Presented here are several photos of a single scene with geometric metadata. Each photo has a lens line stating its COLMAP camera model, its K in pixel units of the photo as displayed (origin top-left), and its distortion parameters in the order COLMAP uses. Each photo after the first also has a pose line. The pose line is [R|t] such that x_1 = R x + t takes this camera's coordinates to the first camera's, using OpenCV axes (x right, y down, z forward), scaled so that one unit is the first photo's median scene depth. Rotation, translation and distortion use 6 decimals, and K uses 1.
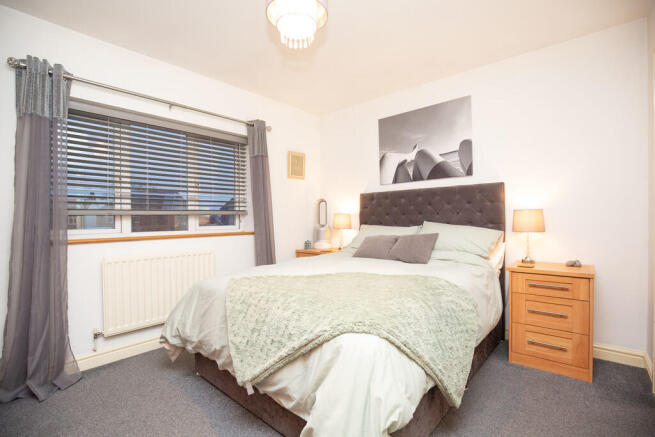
lens RADIAL K [[313.1, 0, 329.9], [0, 313.1, 220.1], [0, 0, 1]] dist [-0.001157, 0.000021]
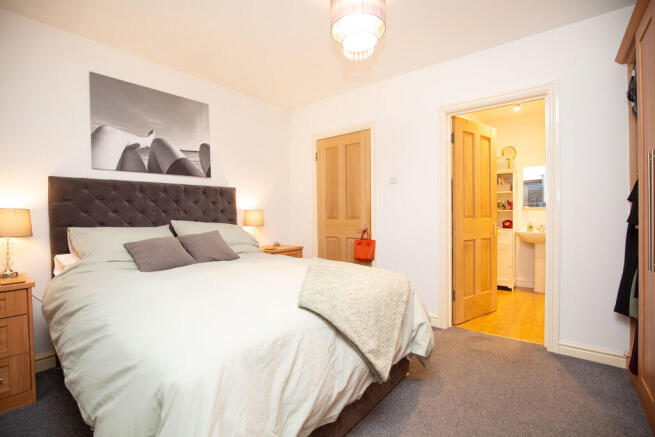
lens RADIAL K [[313.1, 0, 329.9], [0, 313.1, 220.1], [0, 0, 1]] dist [-0.001157, 0.000021]
pose [[-0.037870, -0.006139, 0.999264, -0.601303], [0.019267, 0.999791, 0.006873, 0.006499], [-0.999097, 0.019513, -0.037744, 0.563698]]
